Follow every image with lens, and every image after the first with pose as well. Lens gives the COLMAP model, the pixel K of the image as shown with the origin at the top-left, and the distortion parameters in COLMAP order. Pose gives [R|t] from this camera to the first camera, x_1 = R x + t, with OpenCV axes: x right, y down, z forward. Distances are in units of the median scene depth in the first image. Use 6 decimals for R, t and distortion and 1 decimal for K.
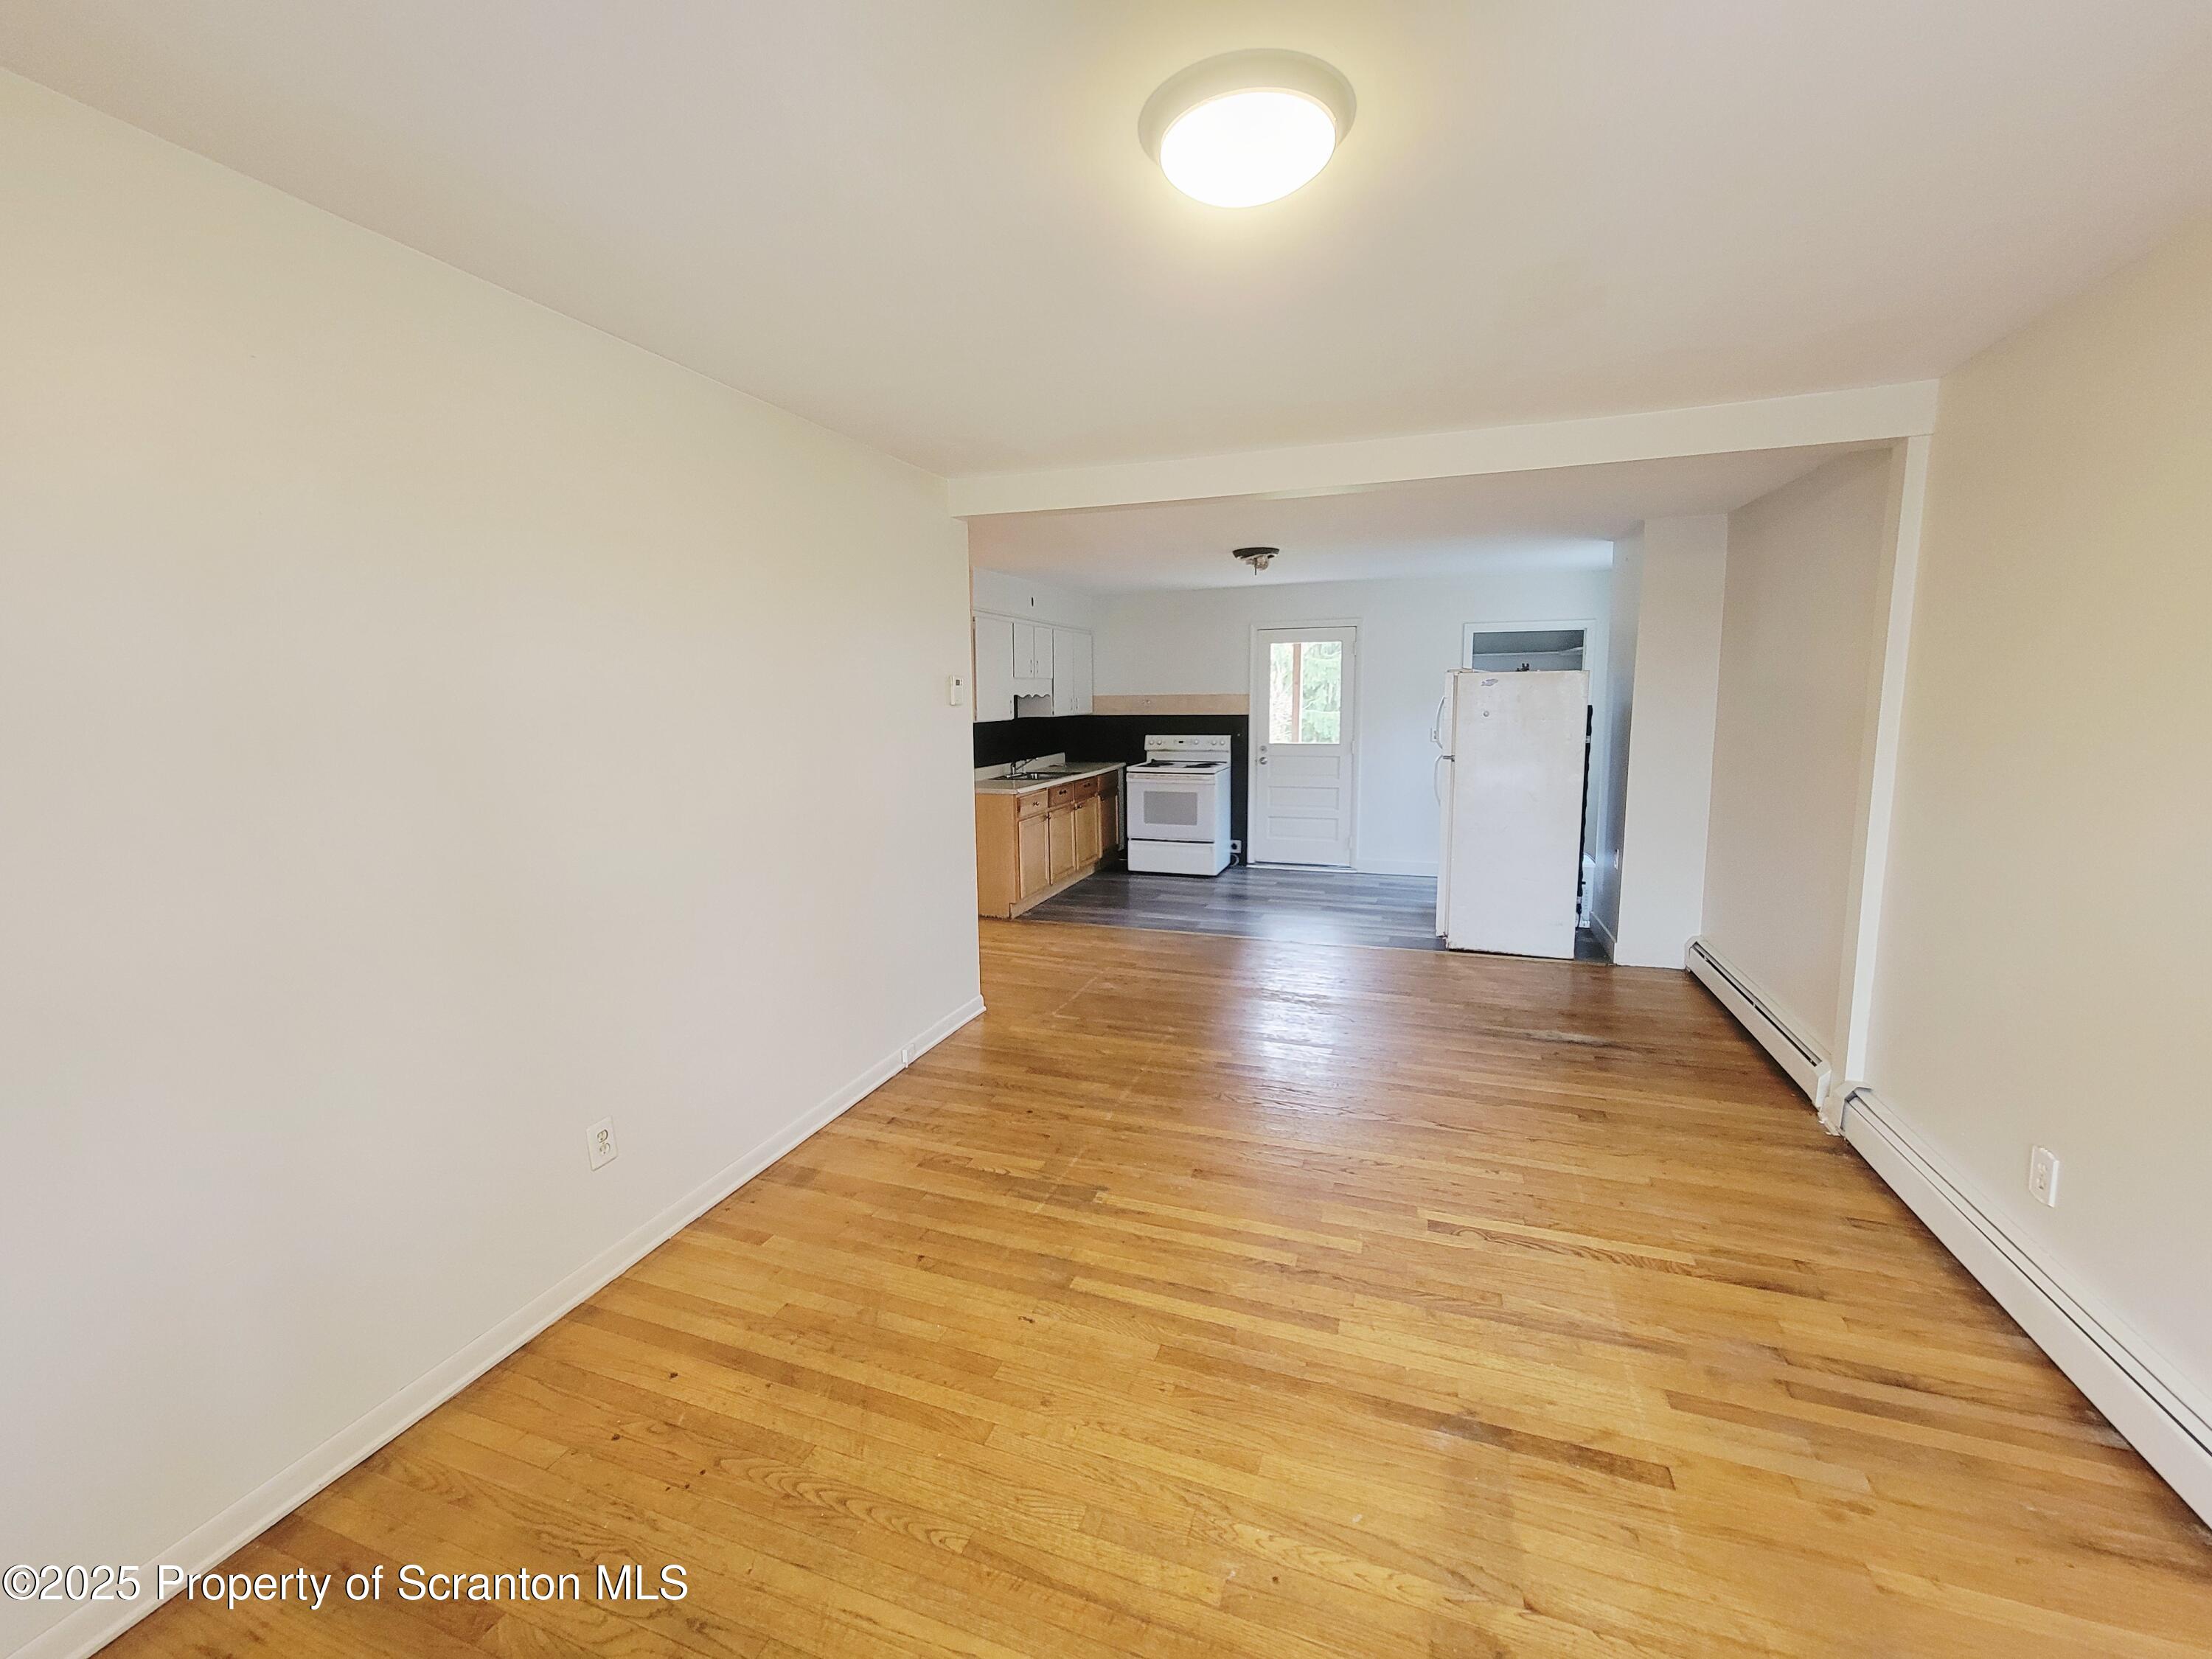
lens RADIAL K [[903.3, 0, 1104.6], [0, 903.3, 822.4], [0, 0, 1]] dist [0.001219, 0.000708]
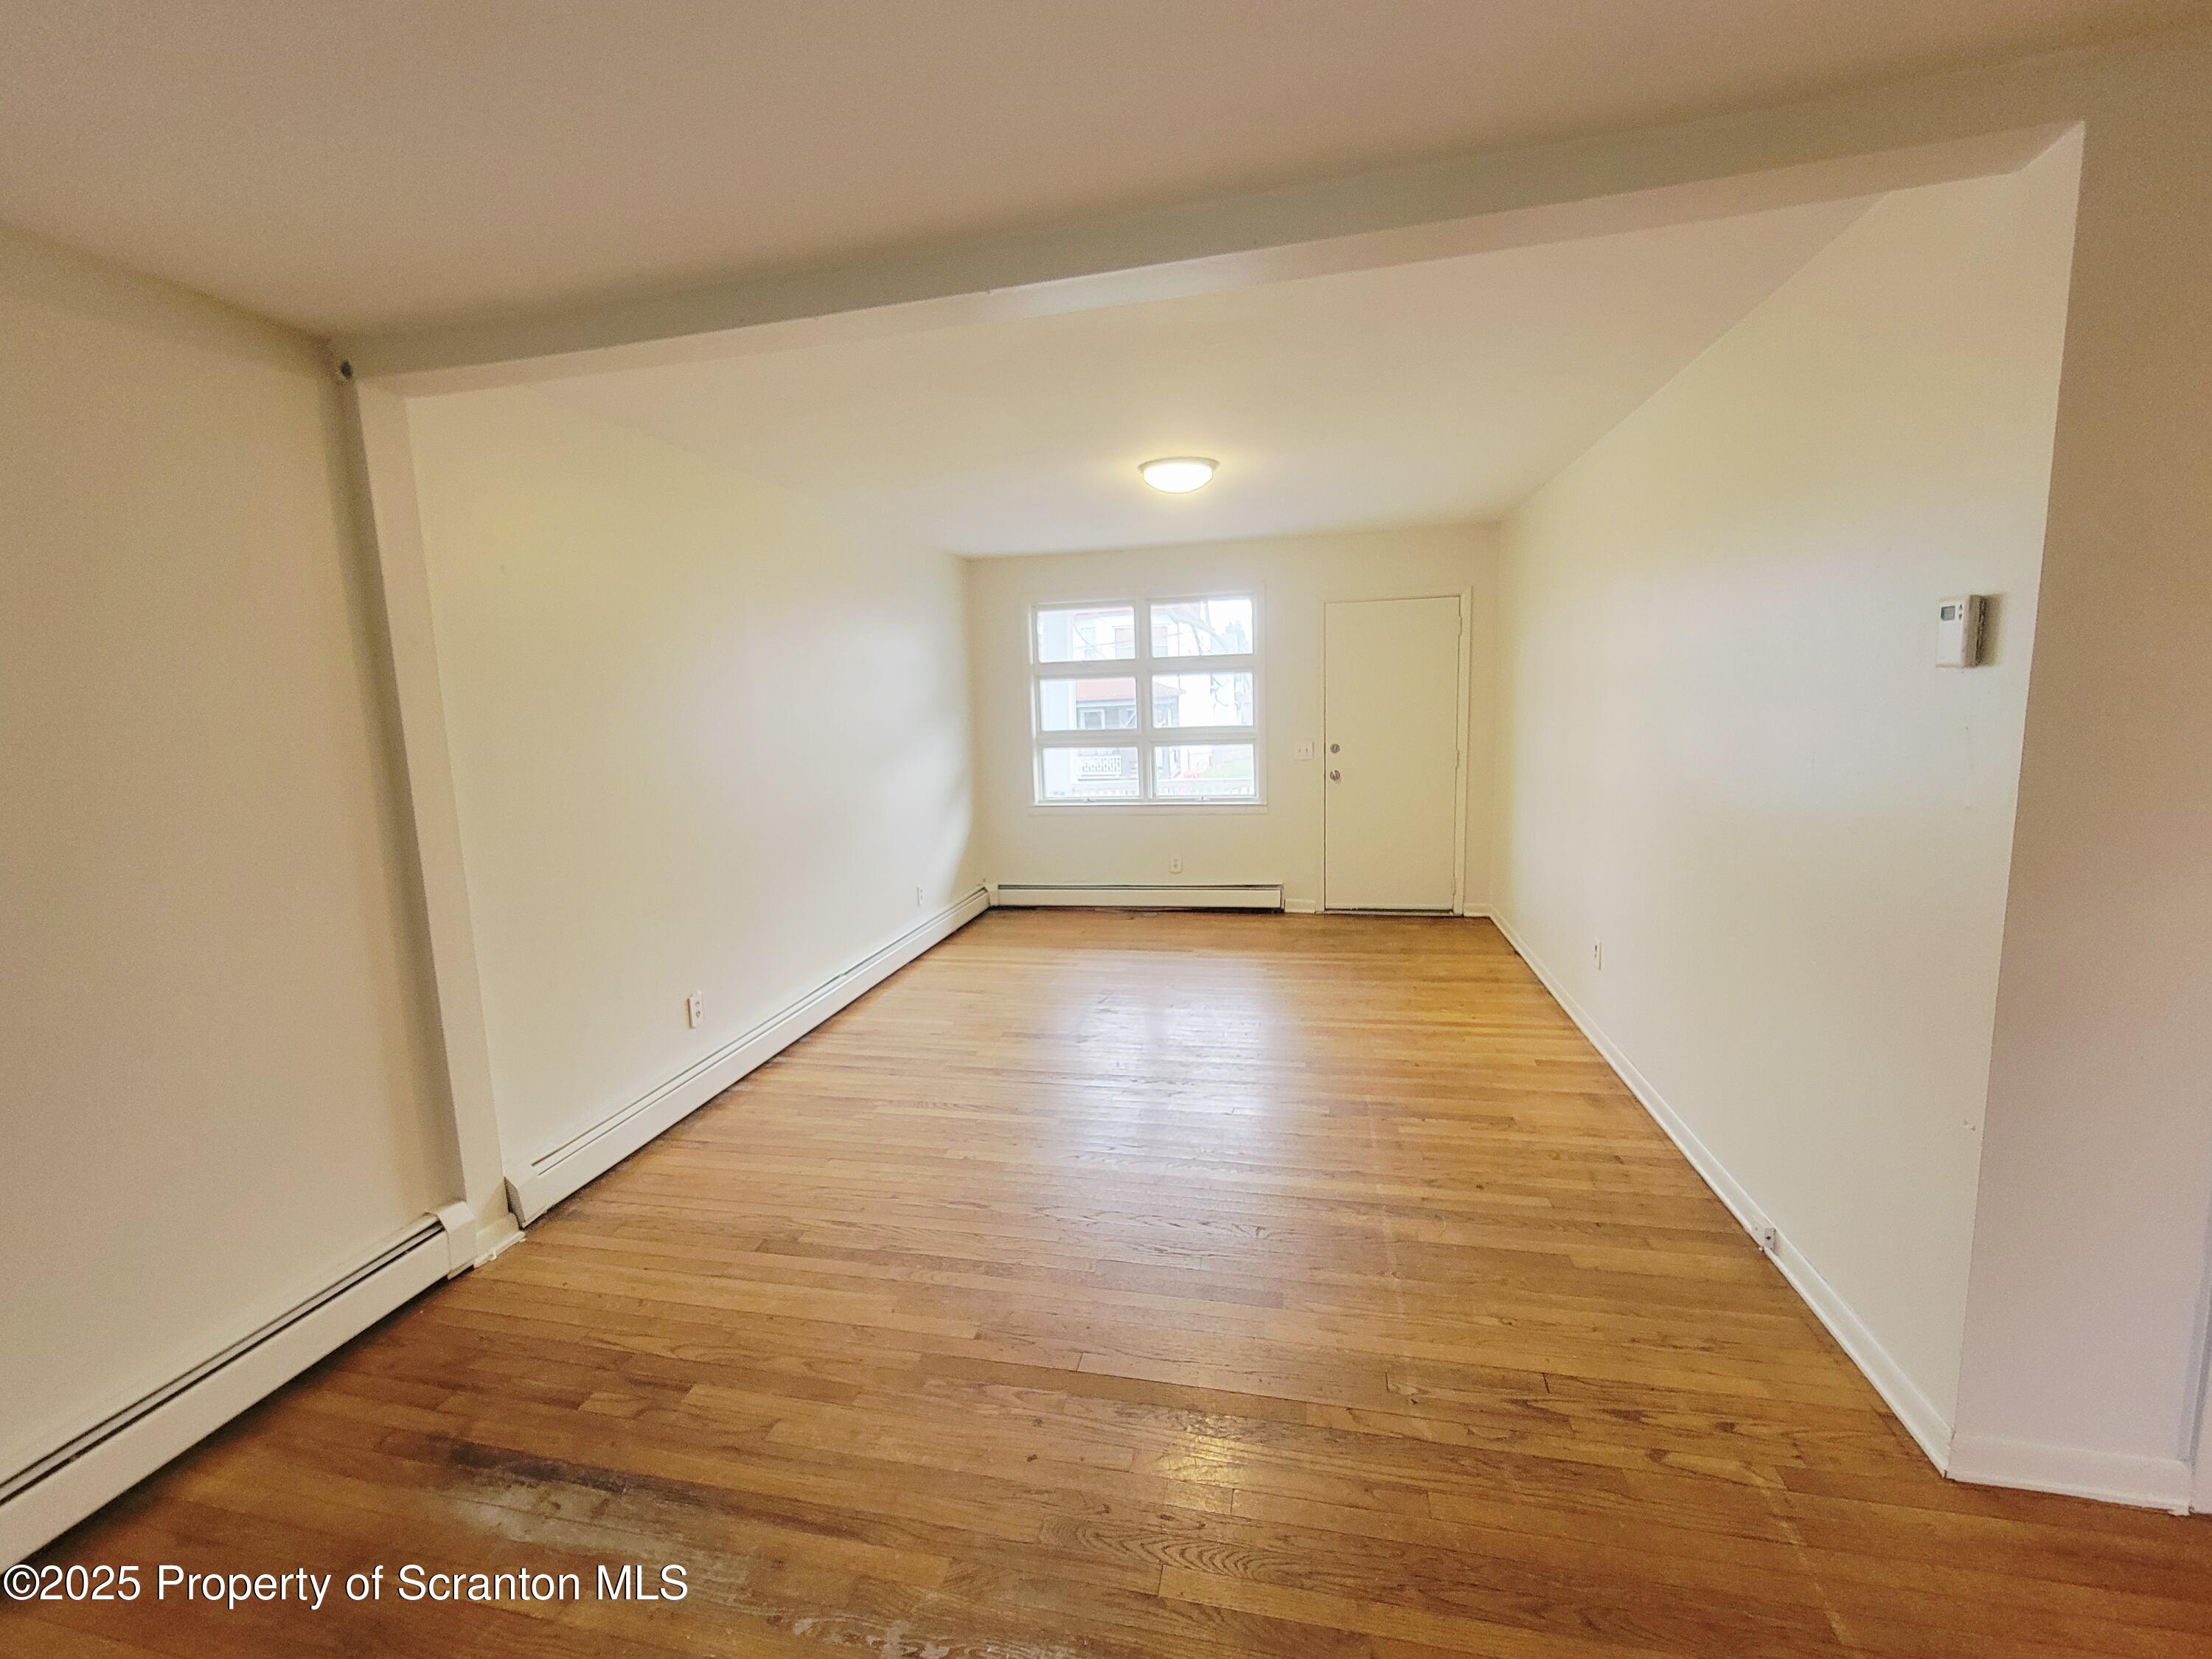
lens RADIAL K [[903.3, 0, 1108.0], [0, 903.3, 824.9], [0, 0, 1]] dist [0.001219, 0.000708]
pose [[-0.991229, 0.058602, -0.118450, 0.341400], [0.022961, 0.959042, 0.282330, -0.238498], [0.130144, 0.277134, -0.951976, 1.732077]]
